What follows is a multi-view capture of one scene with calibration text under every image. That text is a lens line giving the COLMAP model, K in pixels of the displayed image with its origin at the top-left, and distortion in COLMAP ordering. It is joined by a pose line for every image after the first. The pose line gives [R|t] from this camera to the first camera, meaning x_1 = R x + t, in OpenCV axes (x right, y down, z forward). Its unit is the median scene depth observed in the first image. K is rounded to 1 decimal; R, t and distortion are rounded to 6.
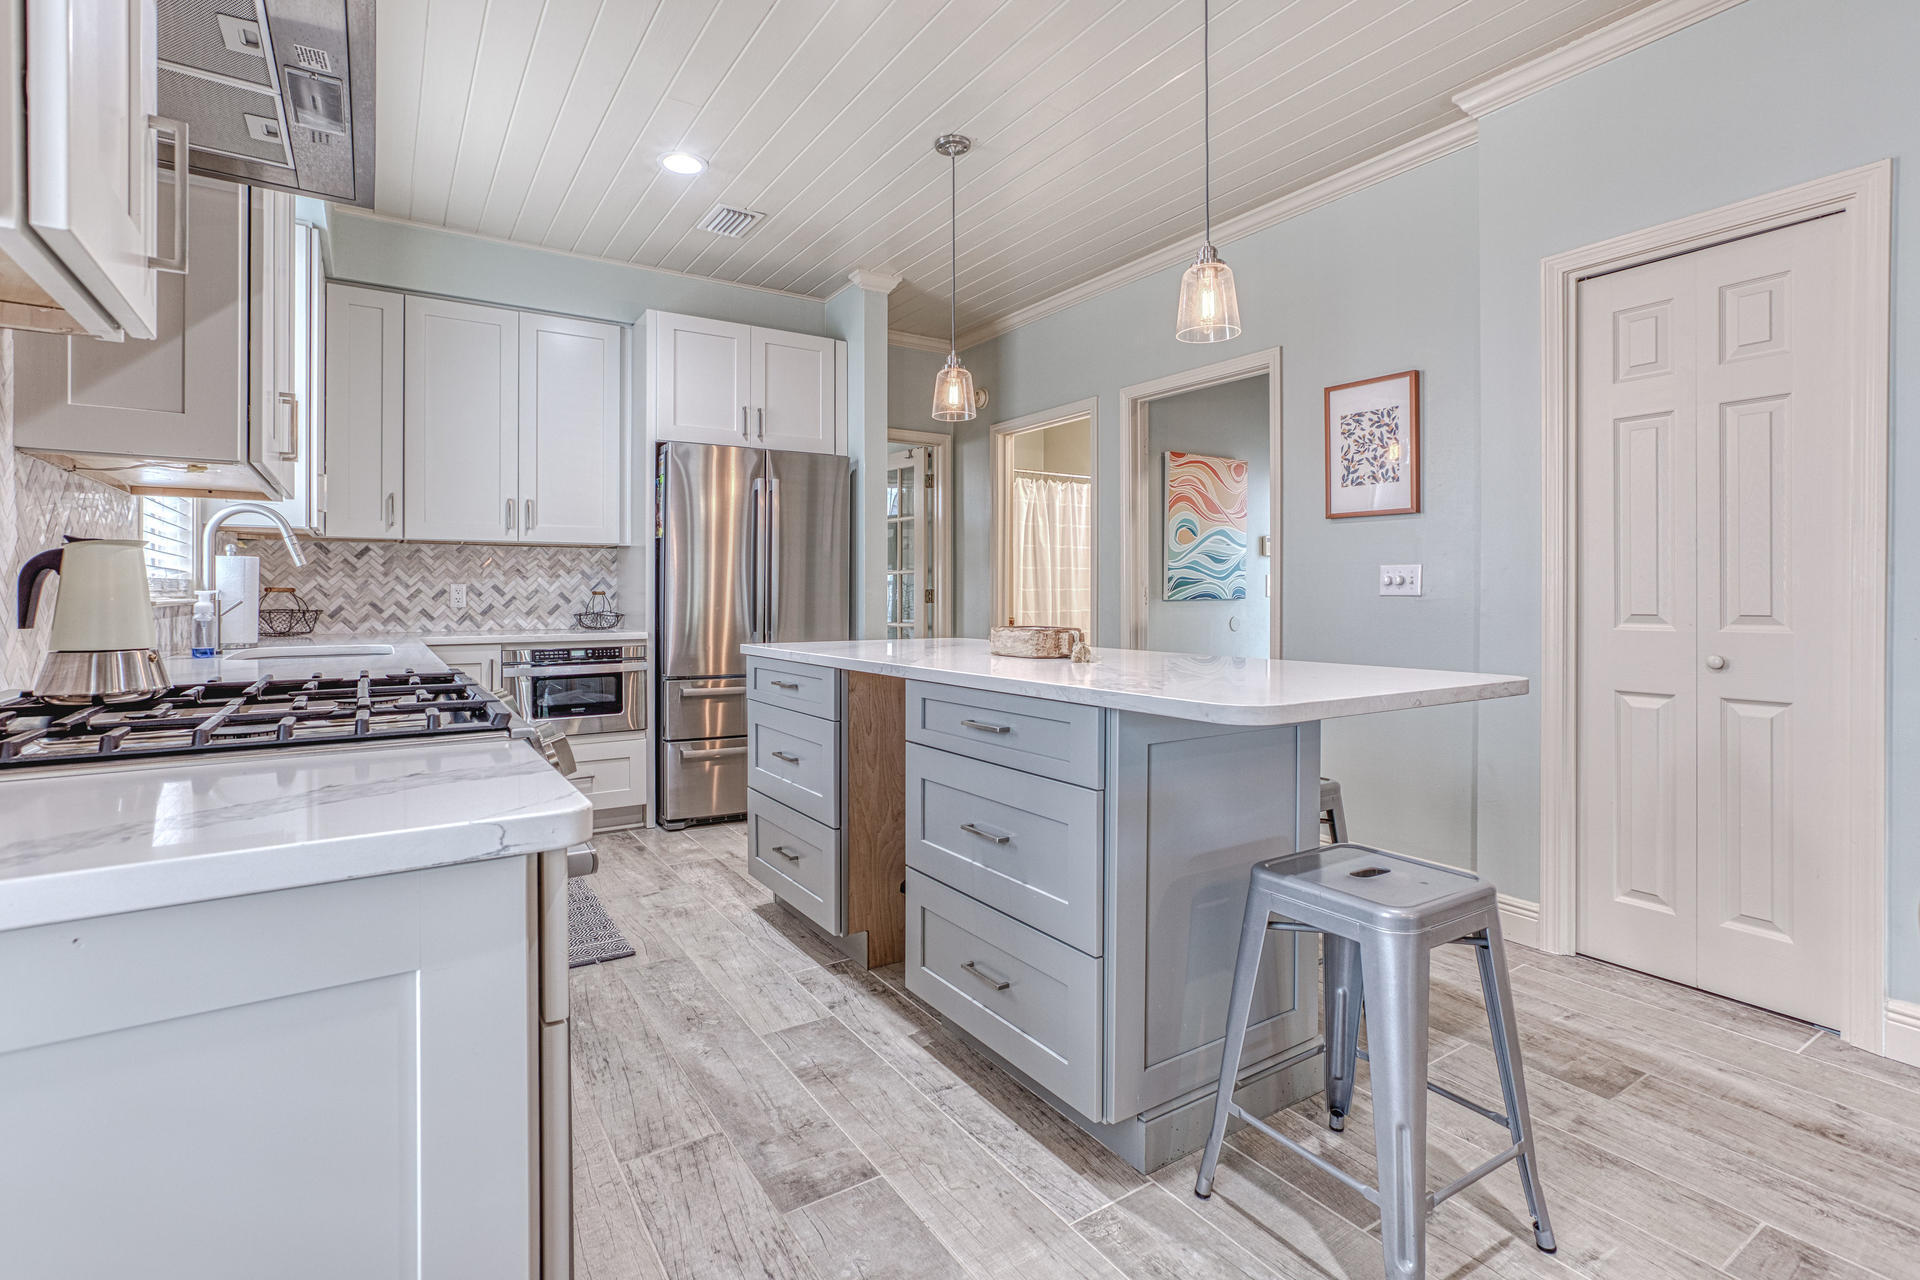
lens RADIAL K [[901.8, 0, 957.8], [0, 901.8, 602.5], [0, 0, 1]] dist [-0.032788, 0.046962]
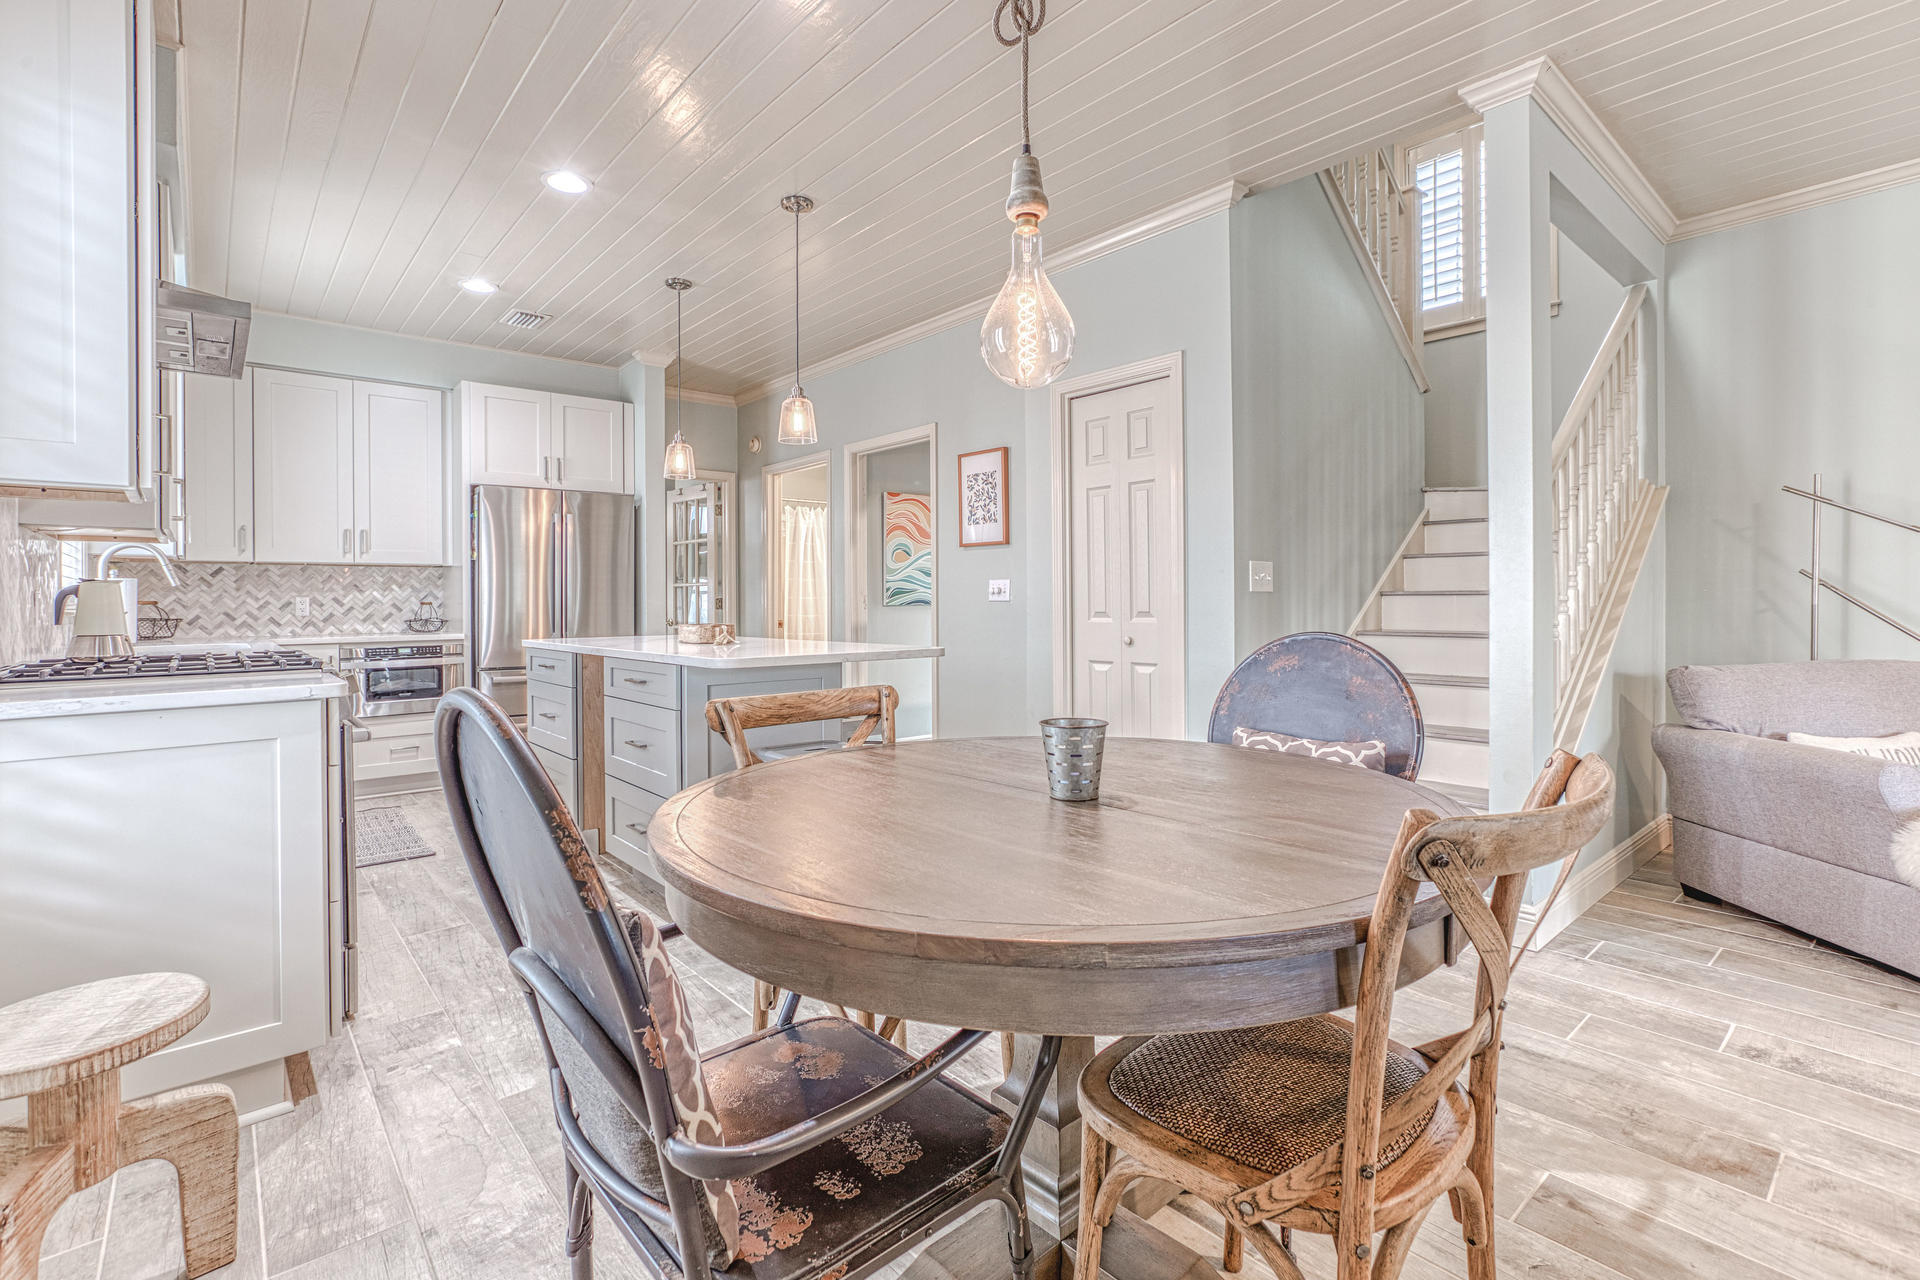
lens RADIAL K [[901.8, 0, 957.8], [0, 901.8, 602.5], [0, 0, 1]] dist [-0.032788, 0.046962]
pose [[0.992994, -0.007674, 0.117919, 0.204354], [0.008457, 0.999945, -0.006138, 0.002458], [-0.117865, 0.007092, 0.993004, -0.354092]]
